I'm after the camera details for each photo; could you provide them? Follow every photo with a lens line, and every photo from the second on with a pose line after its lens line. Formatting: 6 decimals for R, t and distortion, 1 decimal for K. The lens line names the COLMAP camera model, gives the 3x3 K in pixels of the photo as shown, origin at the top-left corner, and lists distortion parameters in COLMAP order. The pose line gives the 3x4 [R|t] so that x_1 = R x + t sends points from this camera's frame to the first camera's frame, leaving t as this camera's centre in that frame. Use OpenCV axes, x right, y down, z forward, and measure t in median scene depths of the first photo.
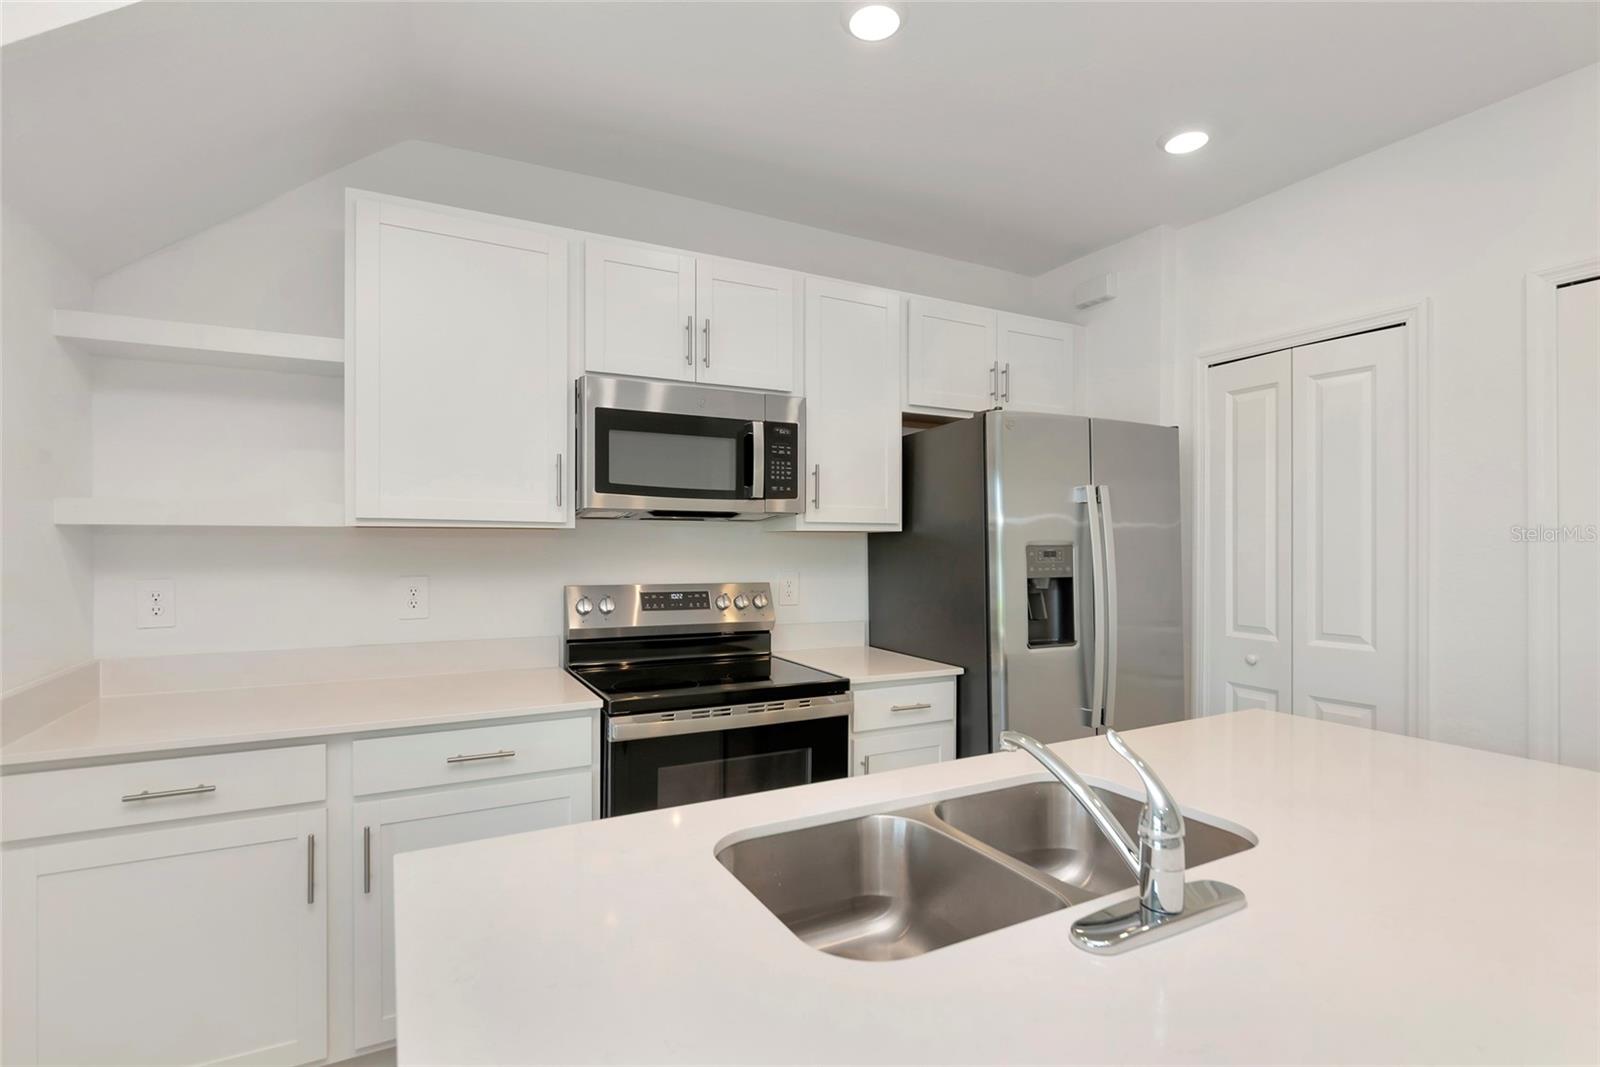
lens RADIAL K [[762.4, 0, 798.7], [0, 762.4, 544.2], [0, 0, 1]] dist [0.012220, -0.000049]
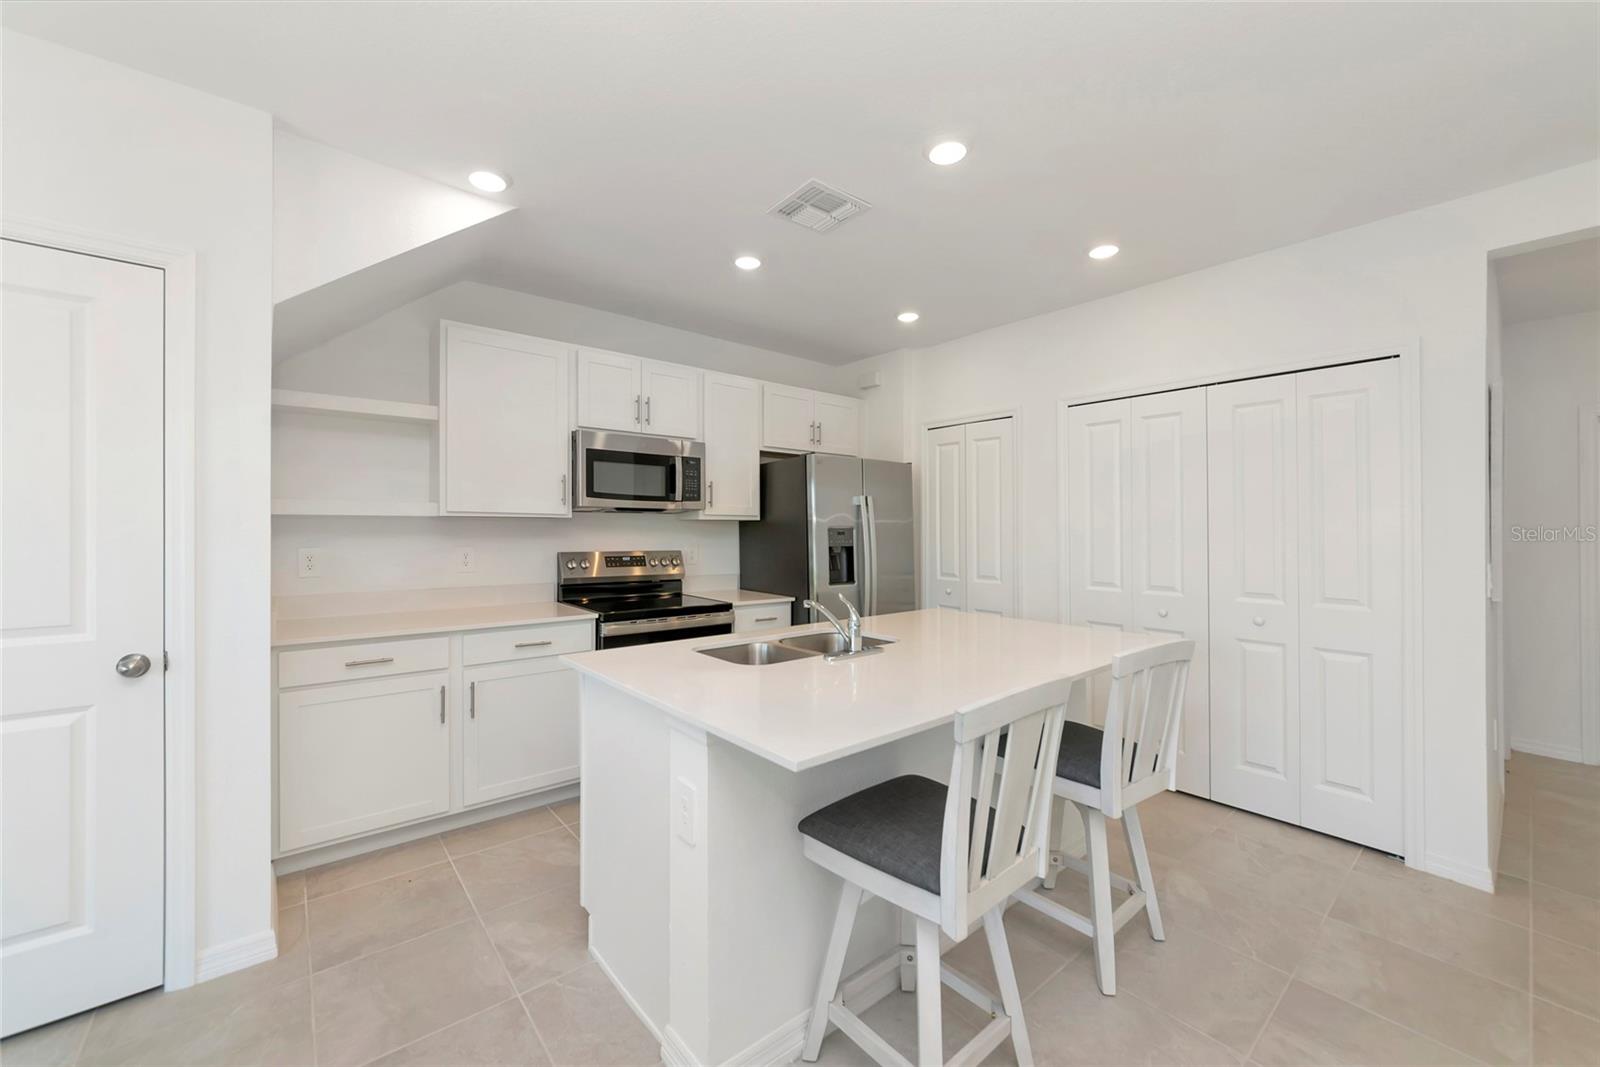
lens RADIAL K [[616.7, 0, 794.6], [0, 616.7, 526.6], [0, 0, 1]] dist [0.002279, 0.000046]
pose [[0.979017, 0.002900, 0.203758, -0.077214], [-0.002579, 0.999995, -0.001840, -0.000118], [-0.203762, 0.001276, 0.979020, -0.409692]]
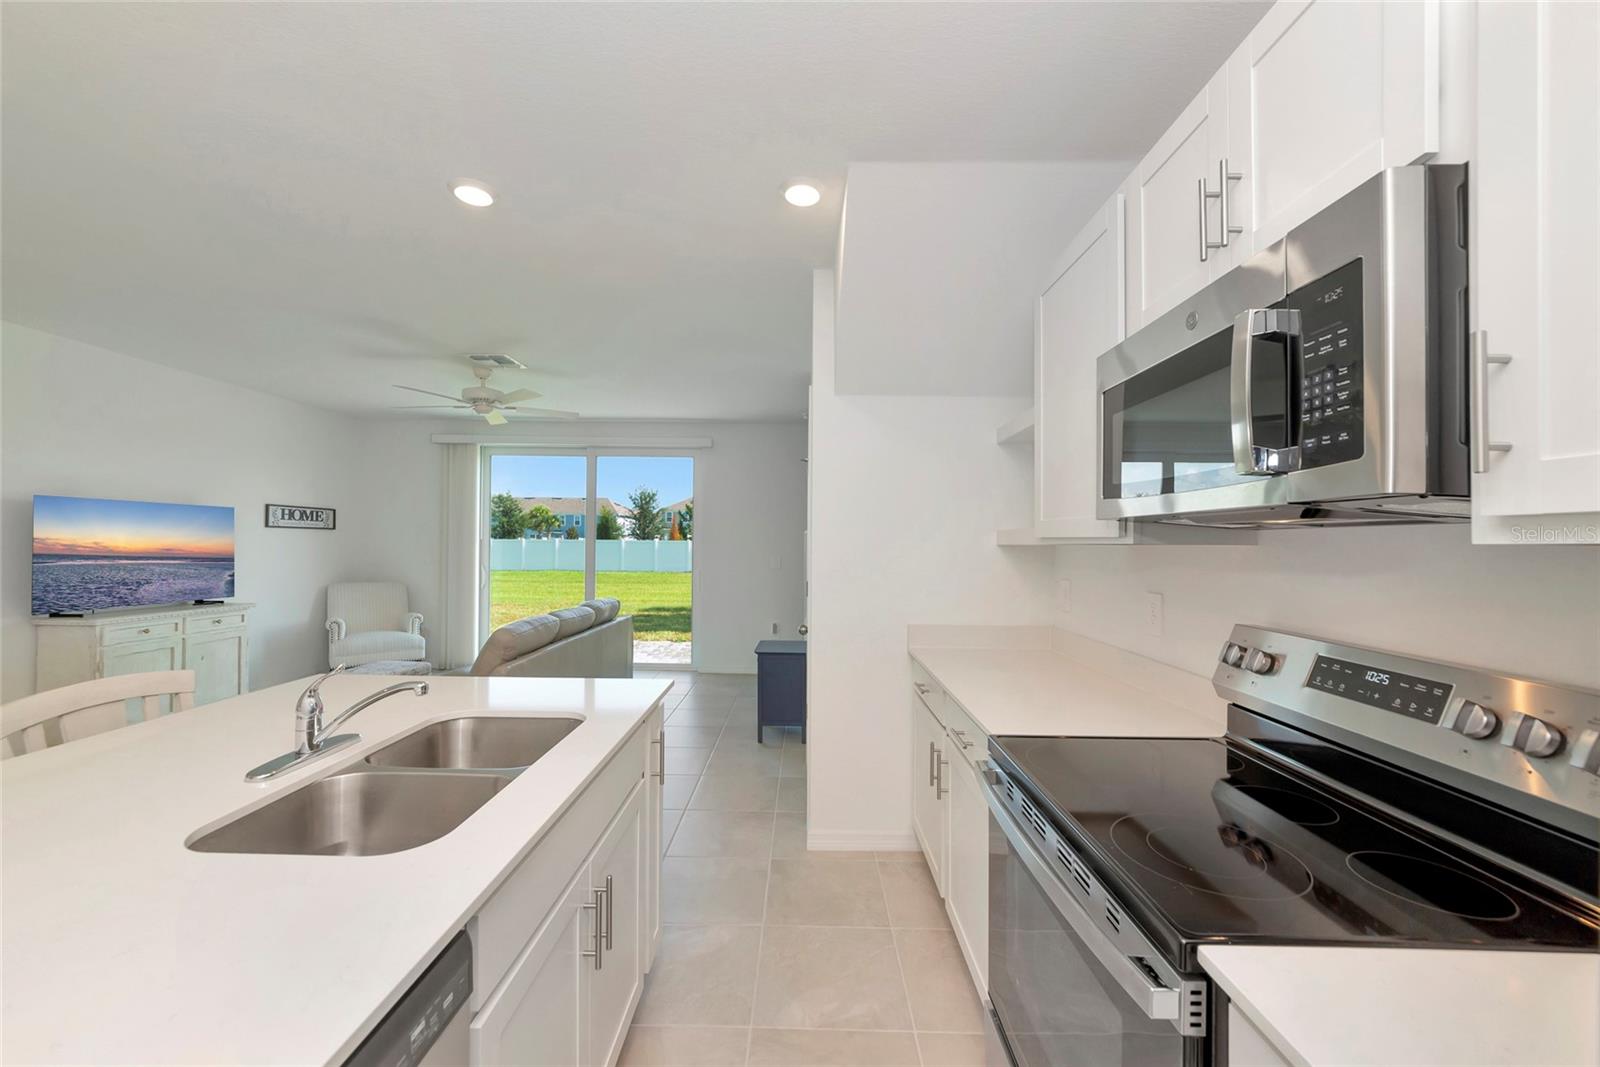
lens RADIAL K [[598.2, 0, 793.8], [0, 598.2, 540.8], [0, 0, 1]] dist [-0.007203, -0.000214]
pose [[-0.485655, -0.012256, -0.874064, 0.383946], [-0.013278, 0.999890, -0.006643, -0.013995], [0.874049, 0.008380, -0.485765, 0.901536]]
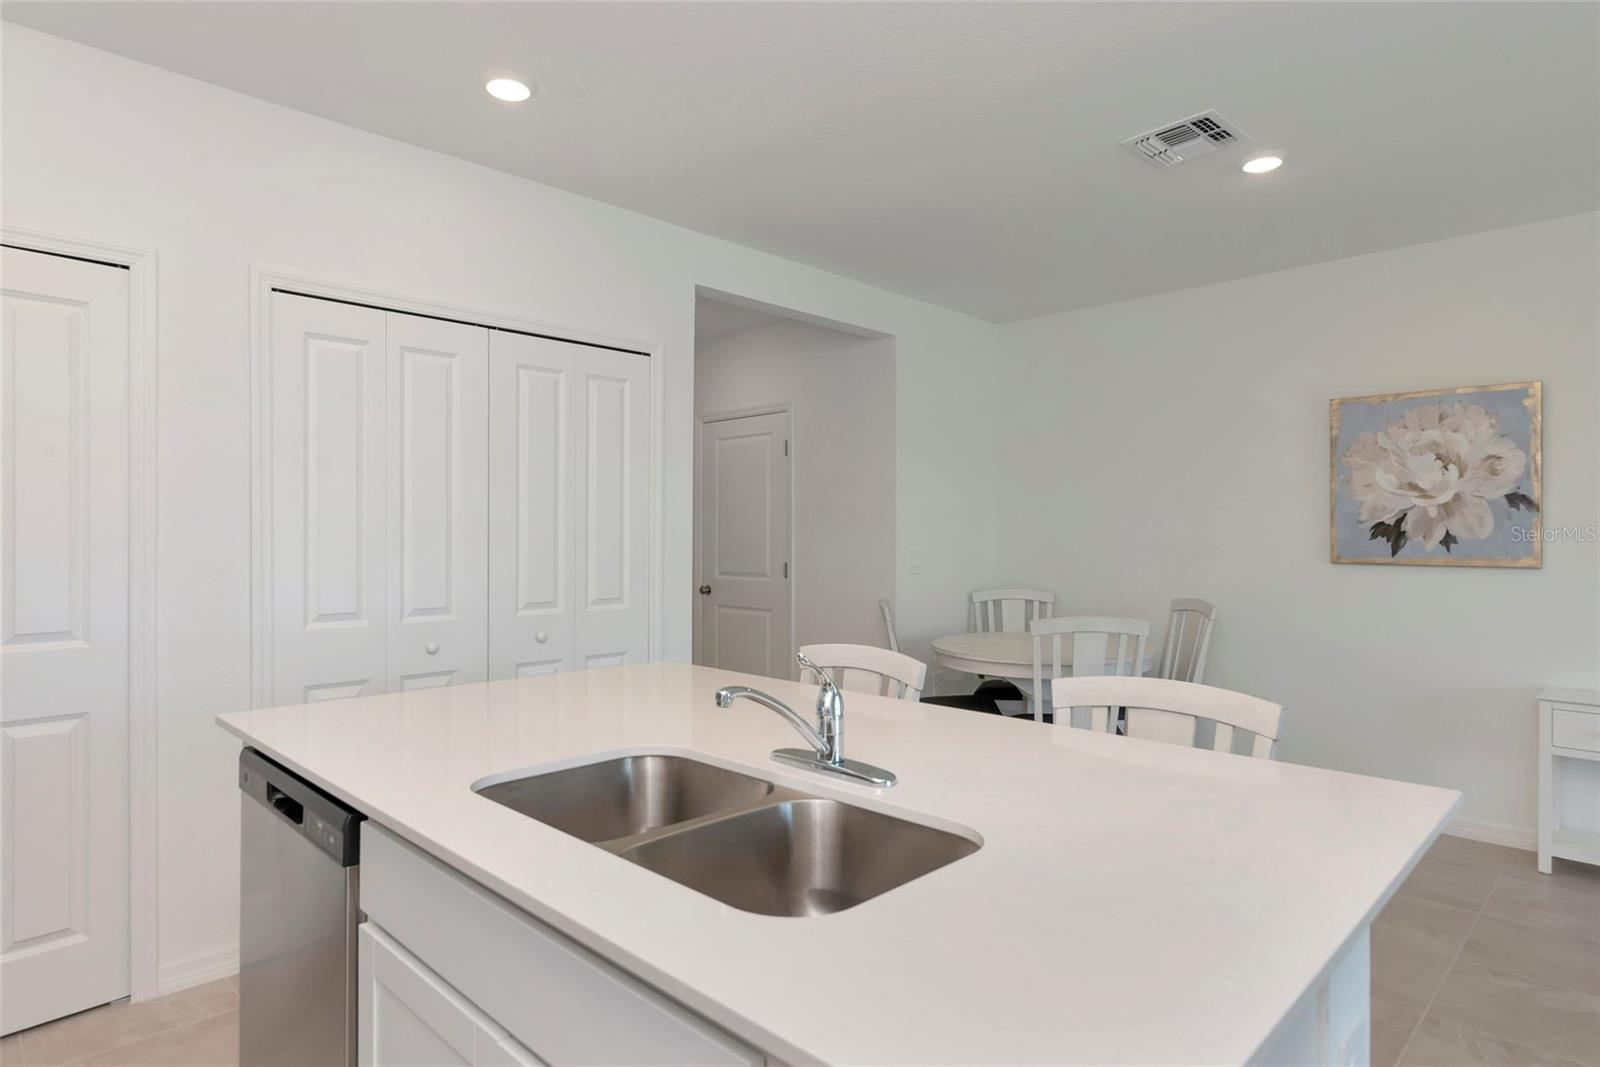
lens RADIAL K [[890.2, 0, 800.0], [0, 890.2, 533.5], [0, 0, 1]] dist [-0.003212, 0.000443]
pose [[-0.291883, 0.000157, 0.956454, -0.374834], [-0.006026, 0.999980, -0.002003, 0.013718], [-0.956435, -0.006348, -0.291877, 0.516858]]
